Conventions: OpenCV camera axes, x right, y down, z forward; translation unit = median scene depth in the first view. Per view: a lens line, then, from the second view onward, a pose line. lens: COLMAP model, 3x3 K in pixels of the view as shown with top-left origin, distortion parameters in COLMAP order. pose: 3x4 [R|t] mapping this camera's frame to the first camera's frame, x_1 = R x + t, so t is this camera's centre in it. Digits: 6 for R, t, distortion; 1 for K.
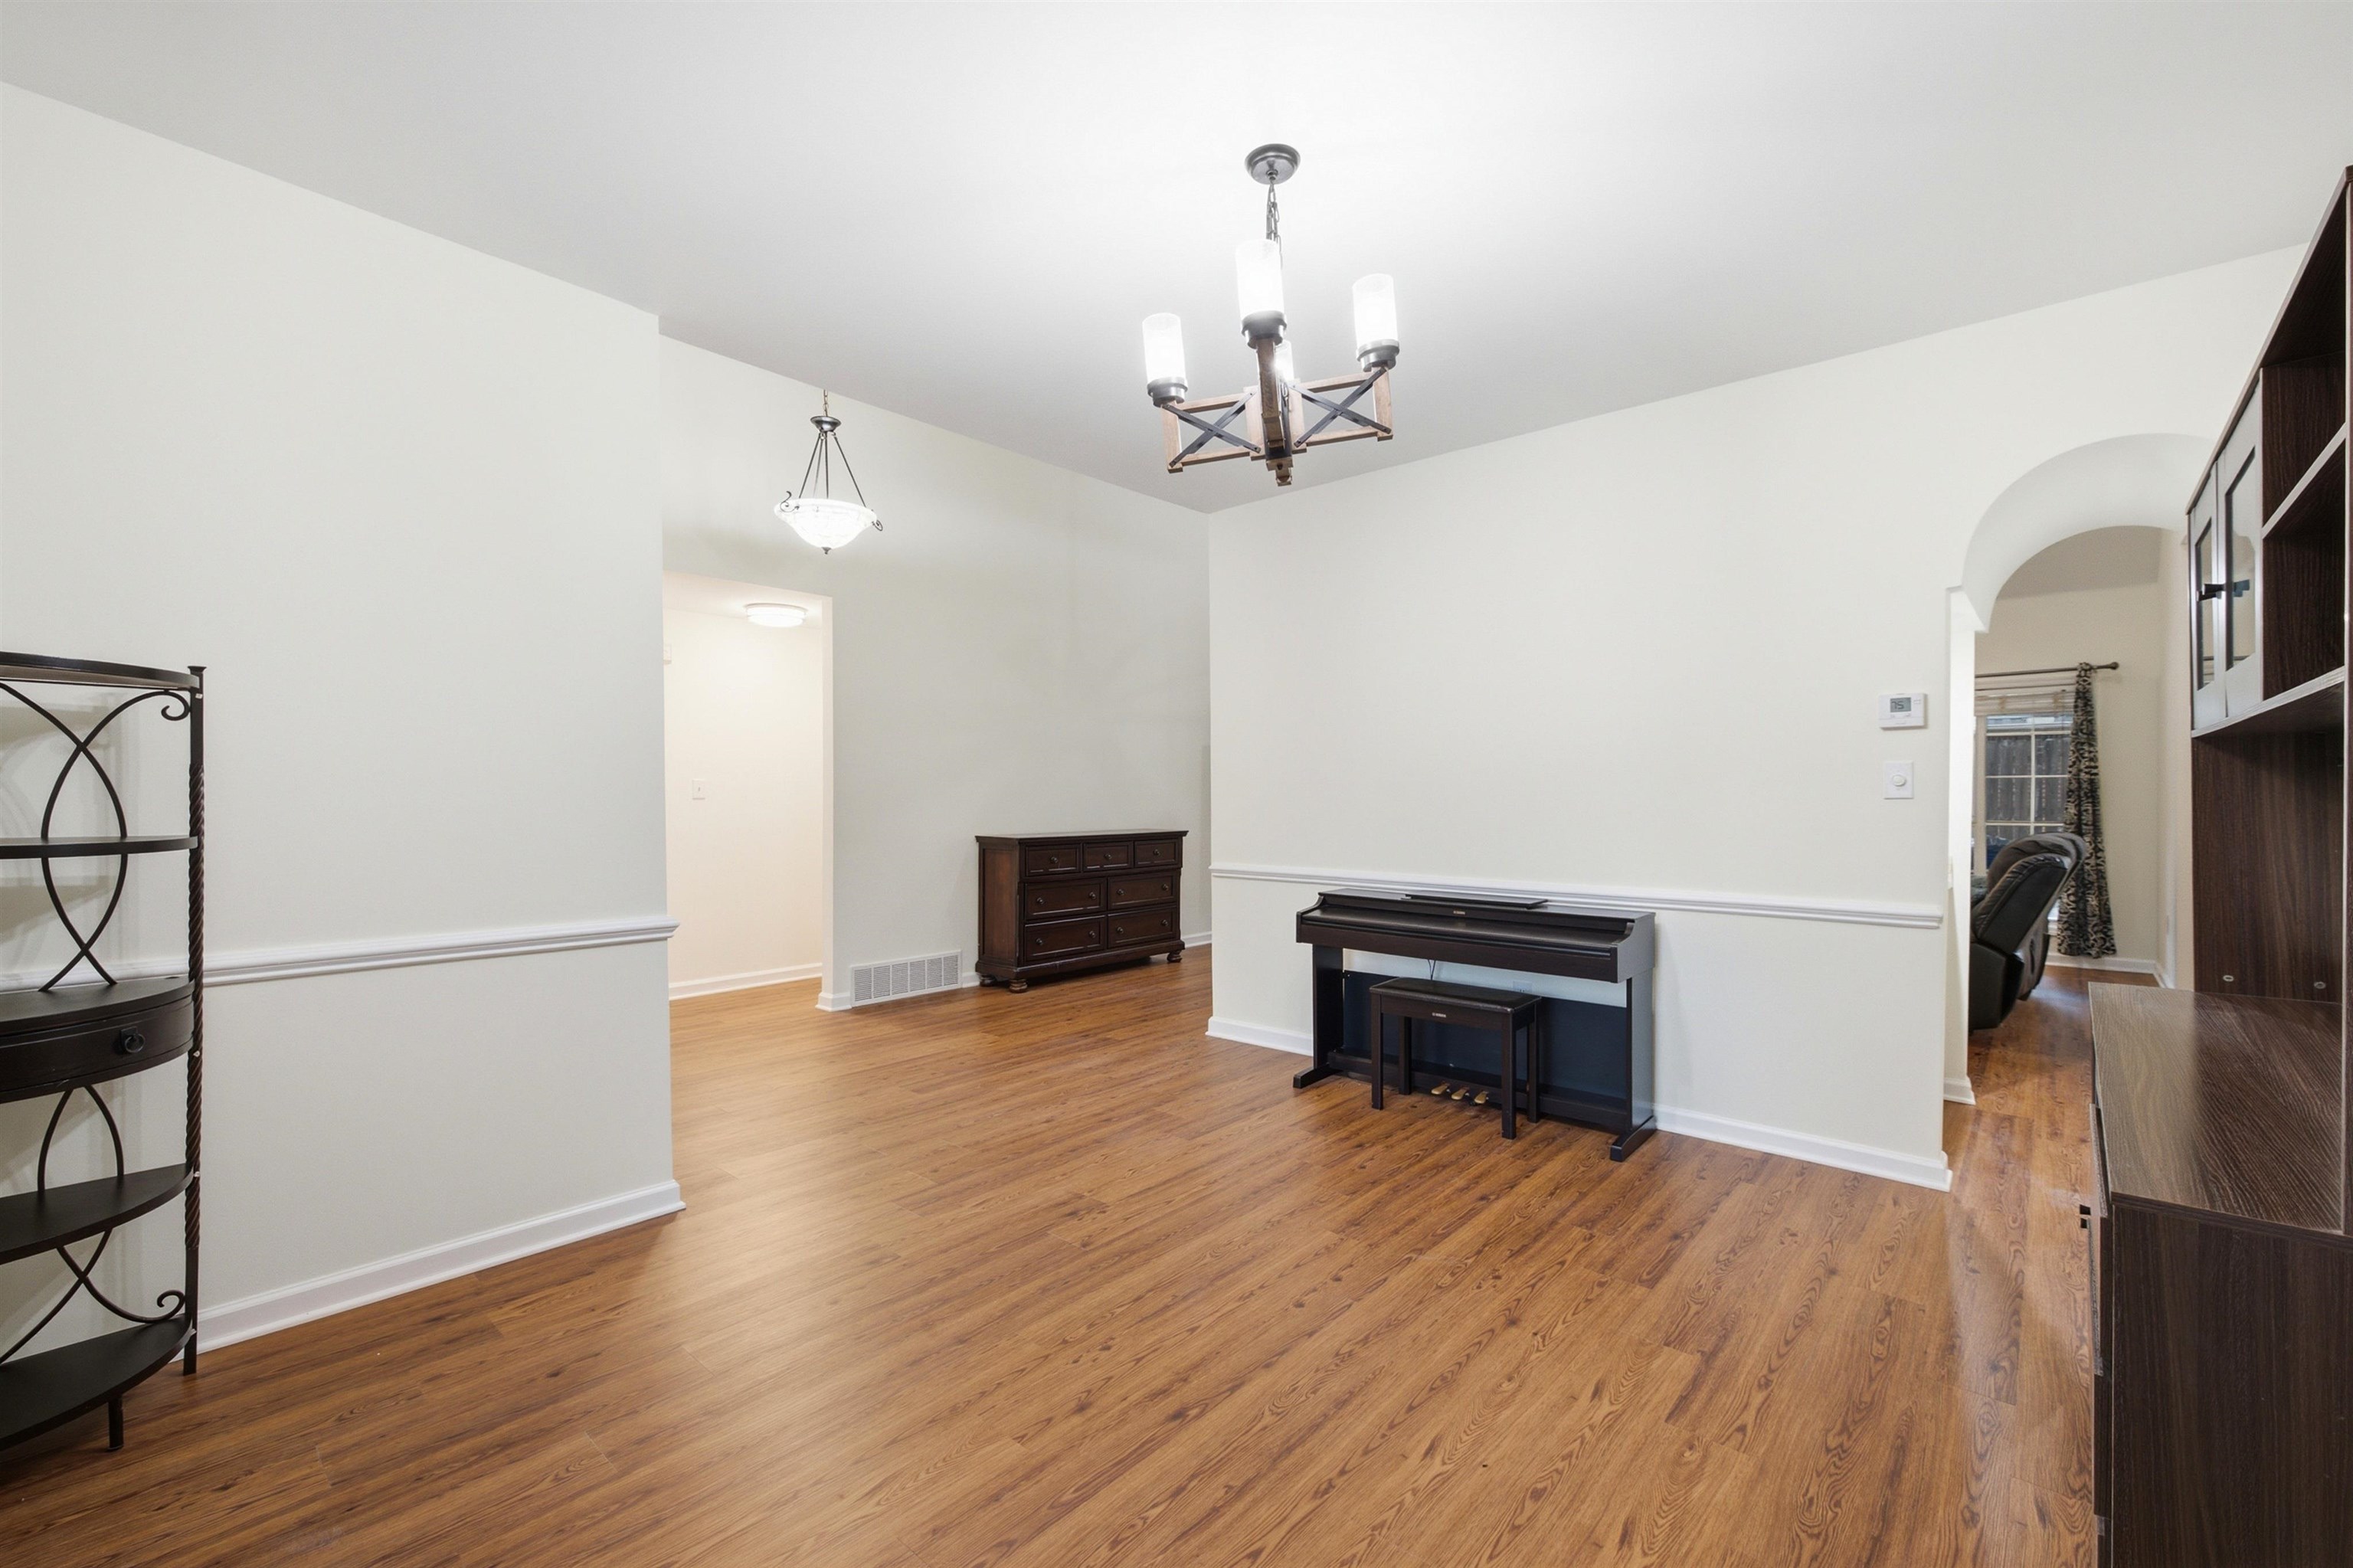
lens RADIAL K [[990.3, 0, 1174.4], [0, 990.3, 792.3], [0, 0, 1]] dist [-0.002270, -0.000241]
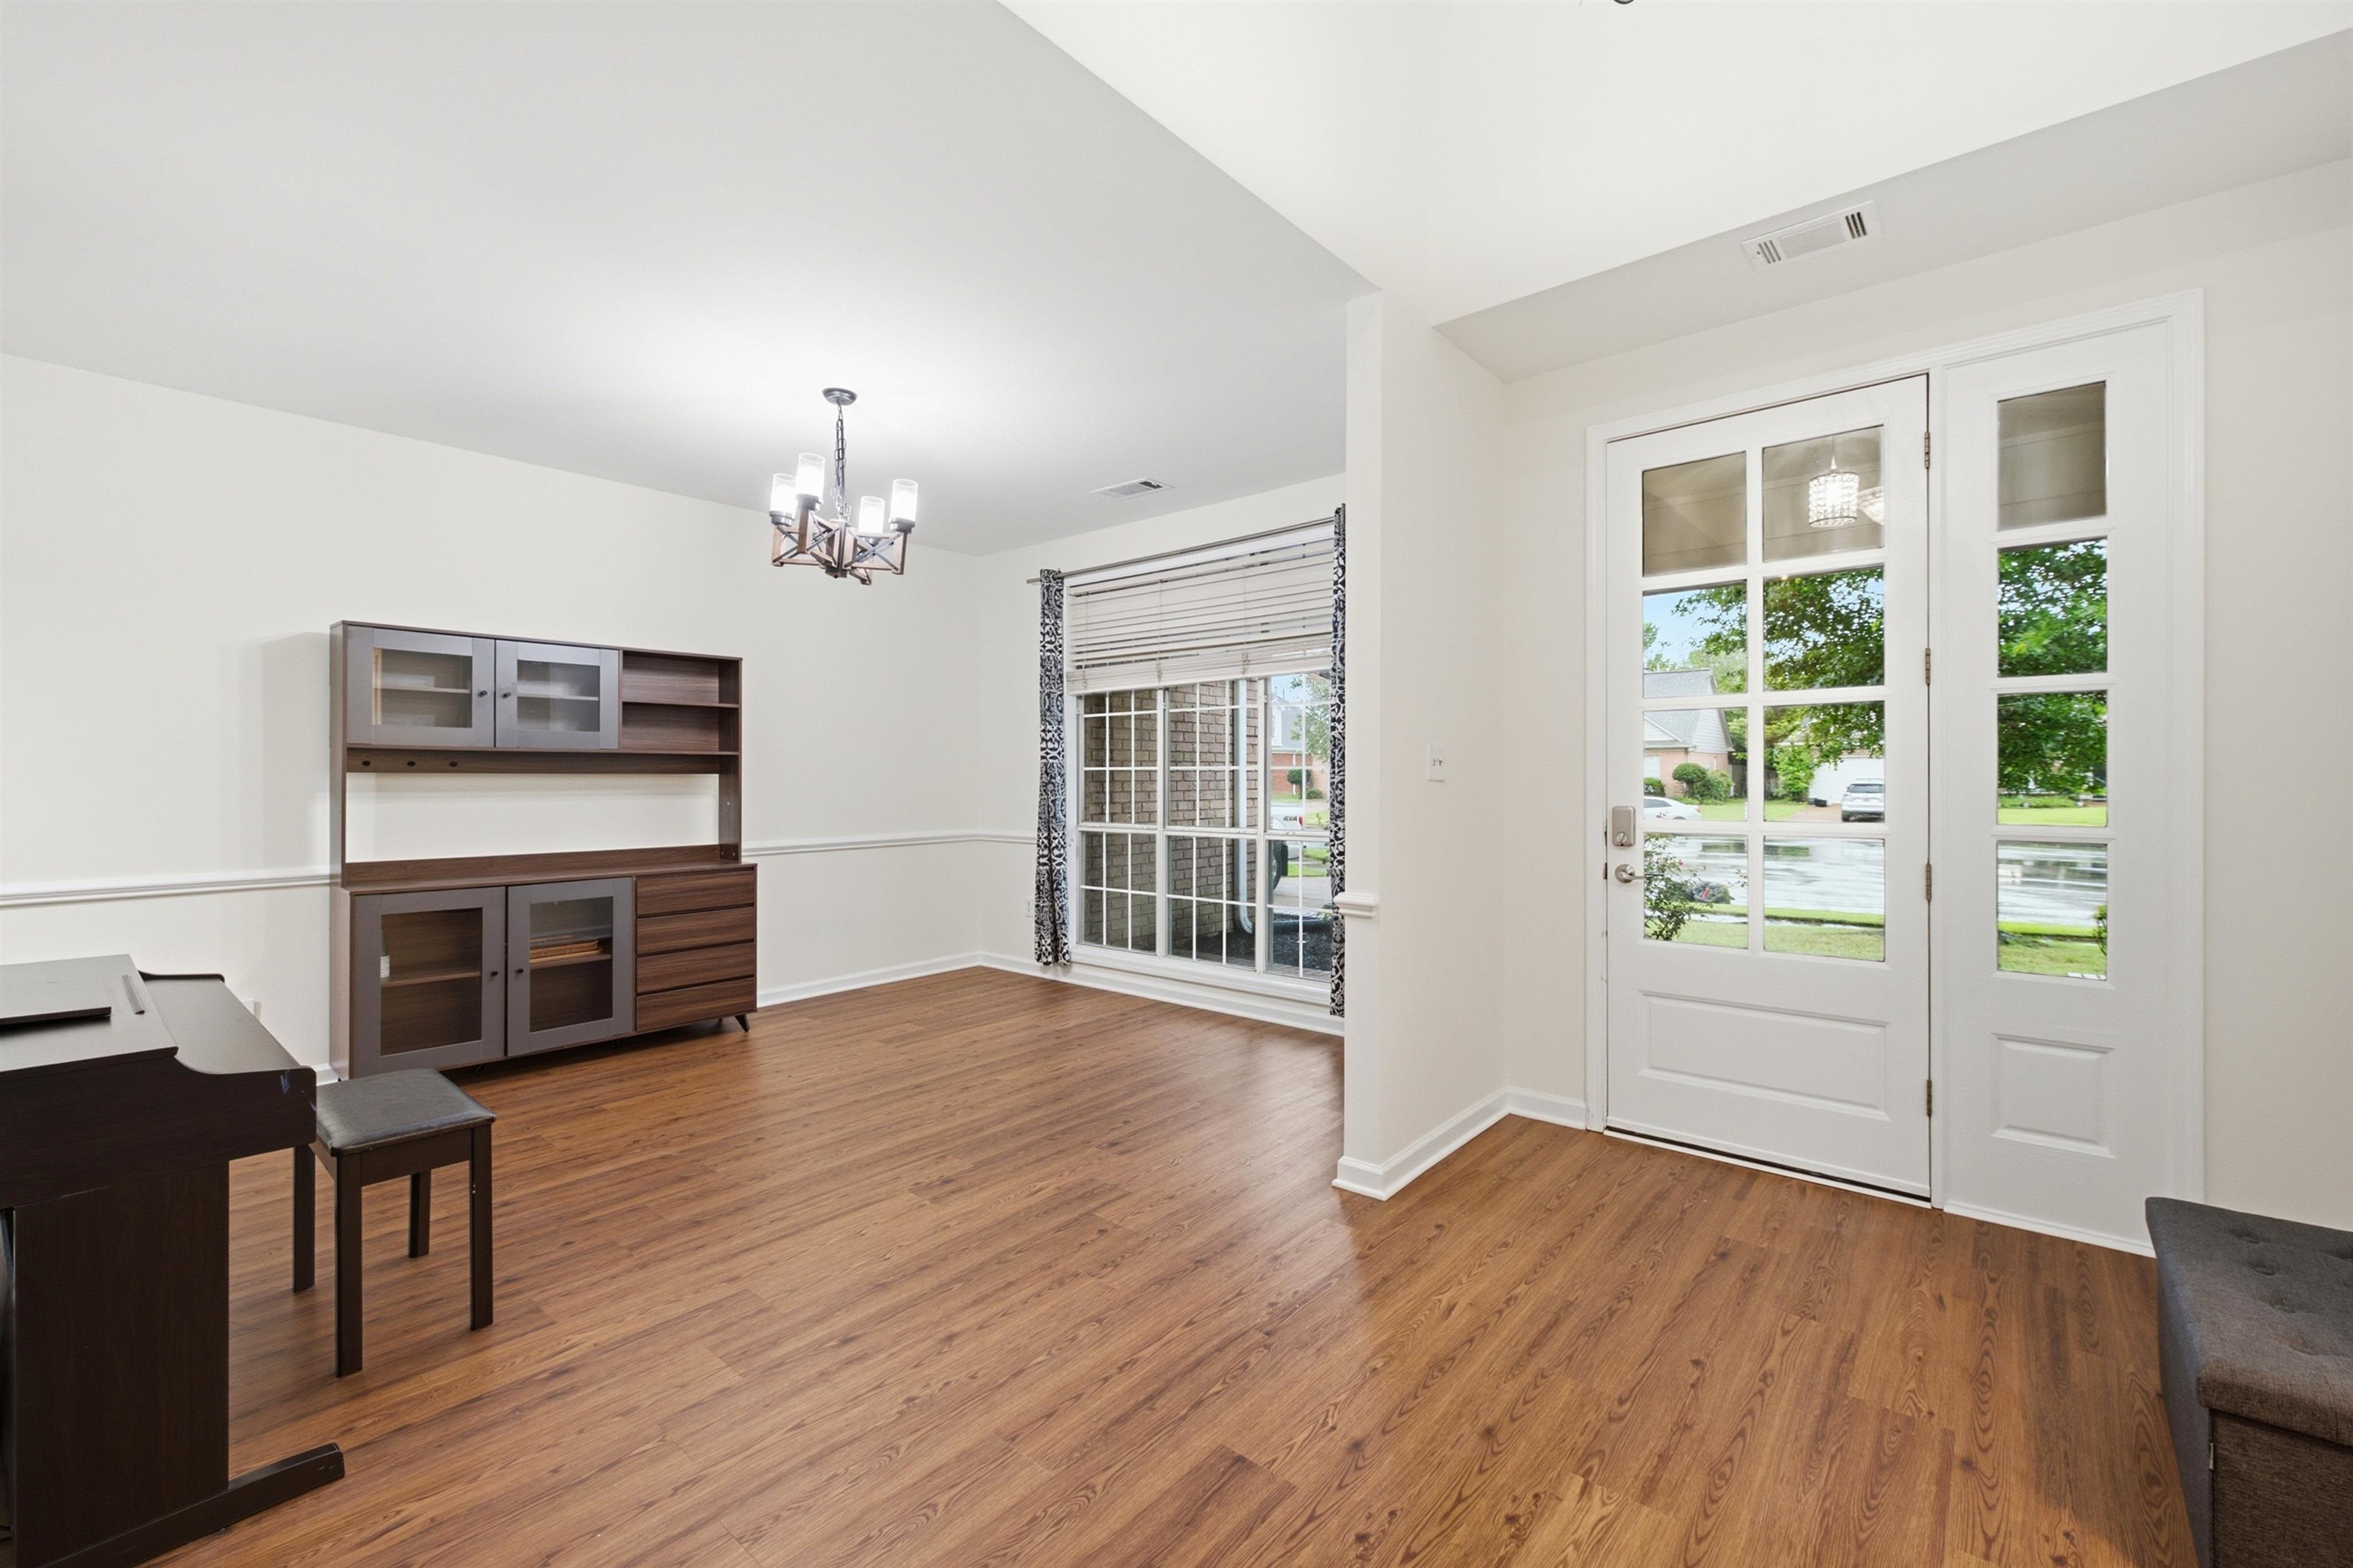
lens RADIAL K [[990.3, 0, 1174.4], [0, 990.3, 792.3], [0, 0, 1]] dist [-0.002270, -0.000241]
pose [[-0.999748, 0.004612, -0.021950, -0.335425], [0.004250, 0.999855, 0.016506, 0.003401], [0.022023, 0.016409, -0.999623, 2.132456]]
